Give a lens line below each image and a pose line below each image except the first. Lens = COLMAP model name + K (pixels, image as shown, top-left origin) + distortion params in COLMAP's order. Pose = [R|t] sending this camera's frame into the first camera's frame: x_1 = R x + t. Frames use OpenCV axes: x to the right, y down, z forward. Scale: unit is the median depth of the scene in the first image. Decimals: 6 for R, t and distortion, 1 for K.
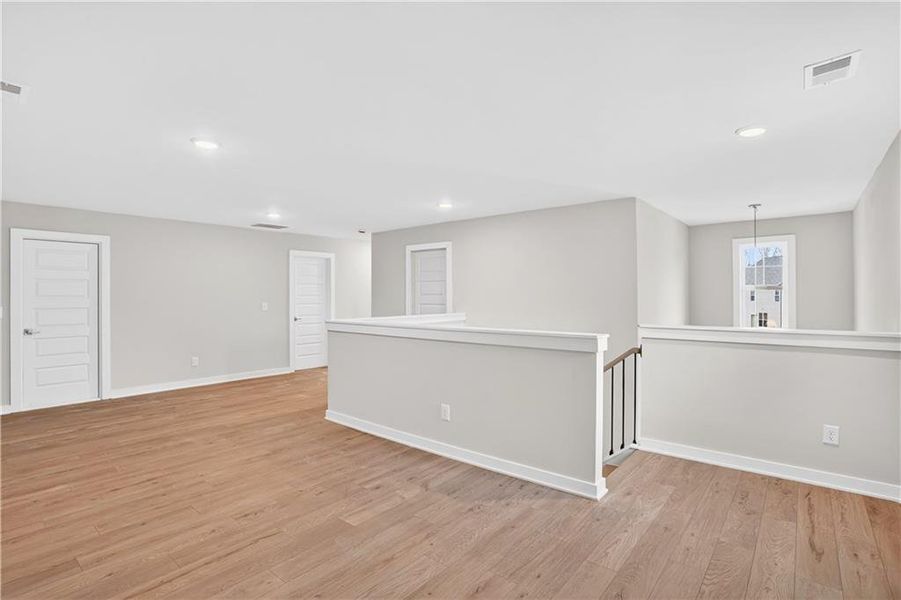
lens RADIAL K [[444.7, 0, 445.9], [0, 444.7, 302.7], [0, 0, 1]] dist [-0.041662, -0.000798]
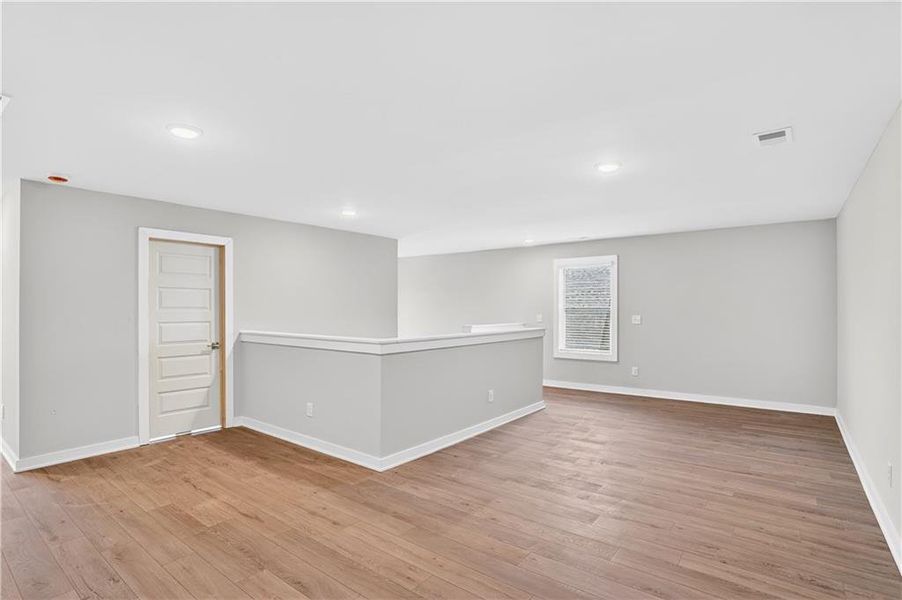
lens RADIAL K [[445.2, 0, 446.4], [0, 445.2, 302.7], [0, 0, 1]] dist [-0.041662, -0.000798]
pose [[-0.024817, 0.002557, 0.999689, -1.258531], [0.011701, 0.999929, -0.002268, -0.033593], [-0.999624, 0.011641, -0.024845, 1.086612]]
